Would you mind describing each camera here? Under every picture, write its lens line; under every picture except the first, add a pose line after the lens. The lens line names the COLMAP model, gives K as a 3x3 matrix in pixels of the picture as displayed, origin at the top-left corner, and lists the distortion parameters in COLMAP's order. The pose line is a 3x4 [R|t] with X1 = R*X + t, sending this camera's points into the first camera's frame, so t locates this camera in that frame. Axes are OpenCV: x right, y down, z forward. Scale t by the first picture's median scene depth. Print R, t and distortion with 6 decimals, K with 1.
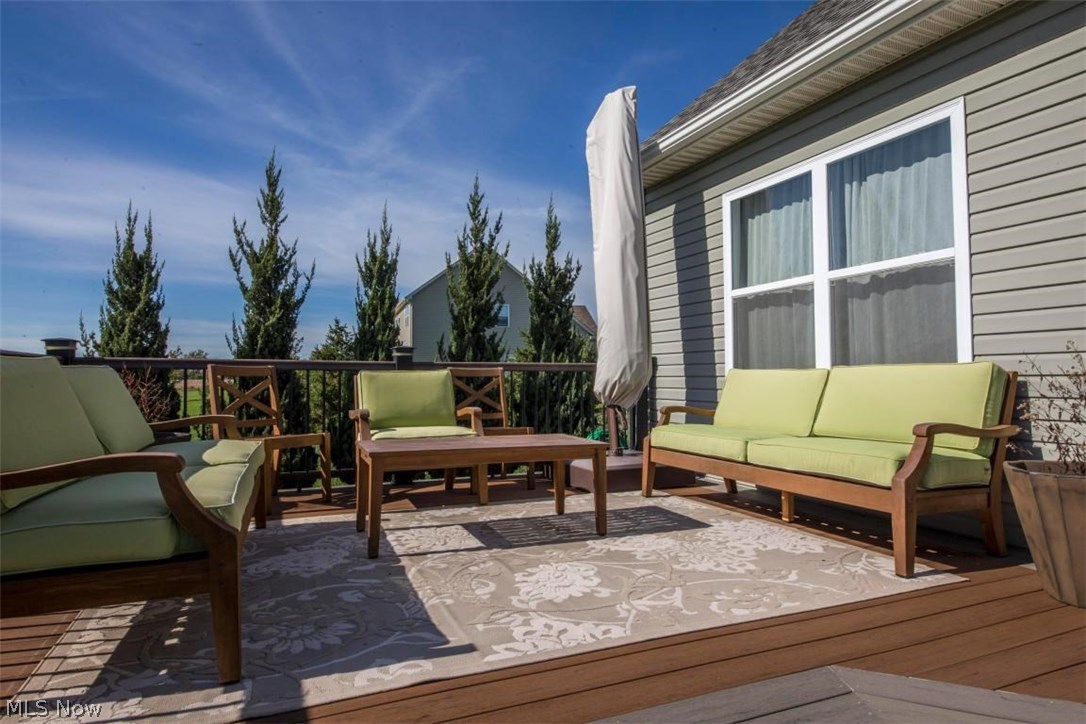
lens RADIAL K [[623.5, 0, 543.0], [0, 623.5, 362.0], [0, 0, 1]] dist [0.028472, -0.000596]
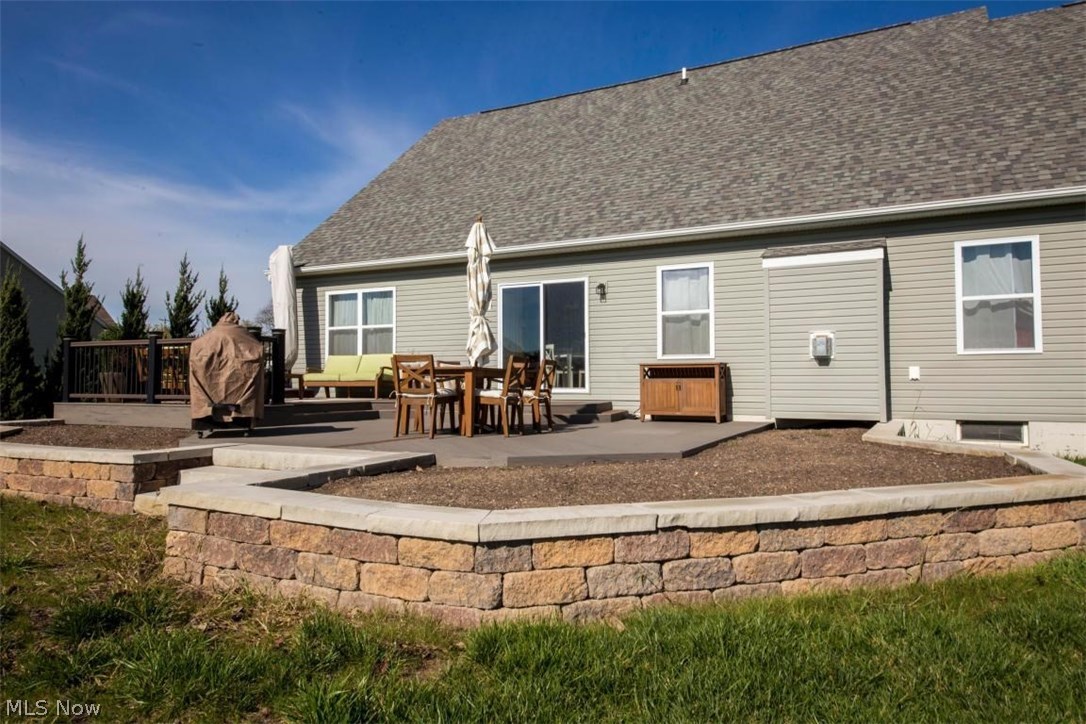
lens RADIAL K [[706.7, 0, 541.5], [0, 706.7, 355.1], [0, 0, 1]] dist [0.067893, -0.044567]
pose [[0.768119, 0.027994, 0.639695, -0.988952], [-0.018805, 0.999599, -0.021164, 0.057149], [-0.640031, 0.004227, 0.768338, -2.030186]]
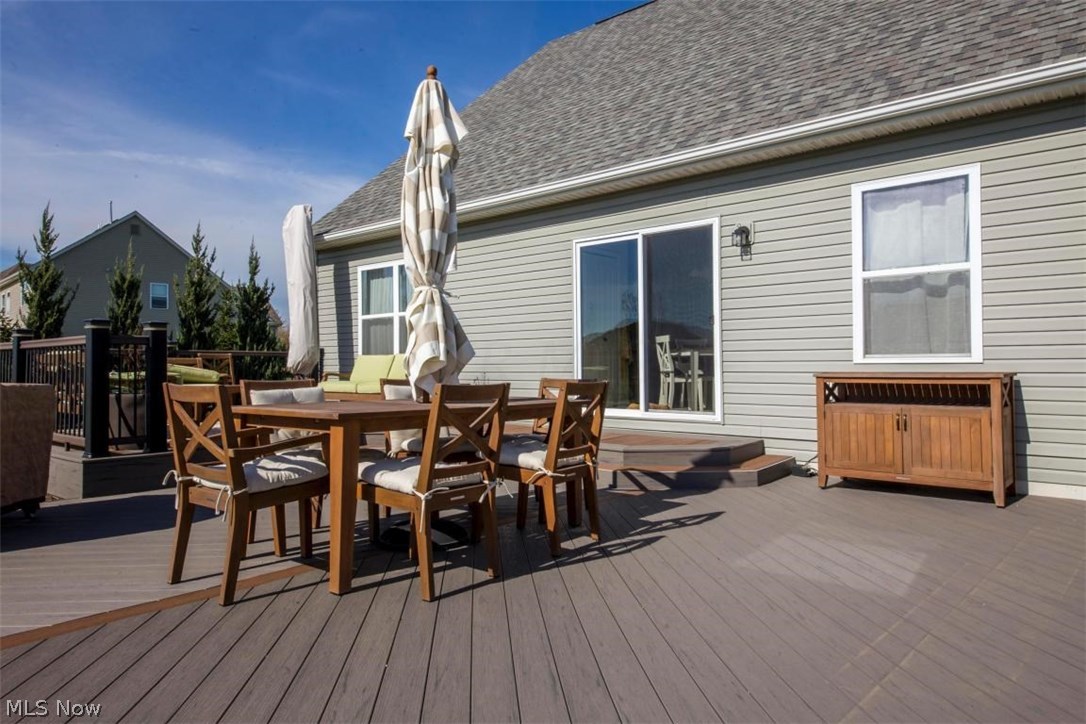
lens RADIAL K [[706.7, 0, 541.5], [0, 706.7, 355.1], [0, 0, 1]] dist [0.067893, -0.044567]
pose [[0.900668, 0.005965, 0.434467, -0.167031], [-0.009012, 0.999947, 0.004953, -0.005298], [-0.434415, -0.008376, 0.900674, -1.309281]]
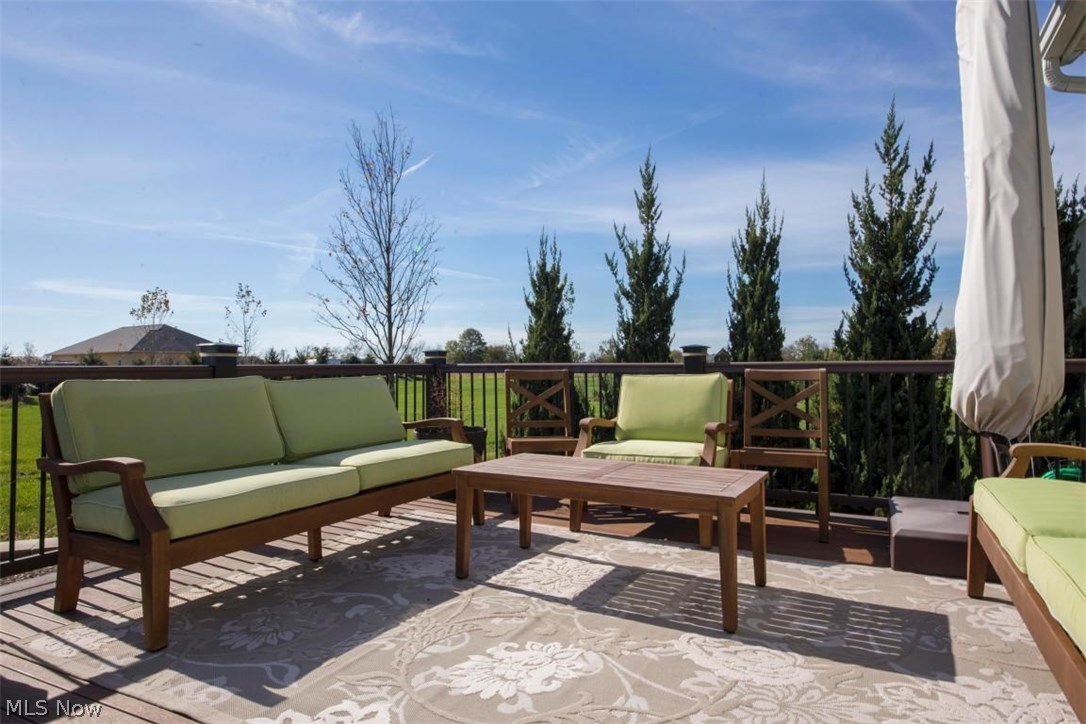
lens RADIAL K [[648.5, 0, 543.0], [0, 648.5, 362.0], [0, 0, 1]] dist [0.064689, -0.050025]
pose [[0.633749, -0.009493, -0.773481, 0.350102], [0.028220, 0.999543, 0.010855, -0.018057], [0.773024, -0.028707, 0.633727, 0.274259]]
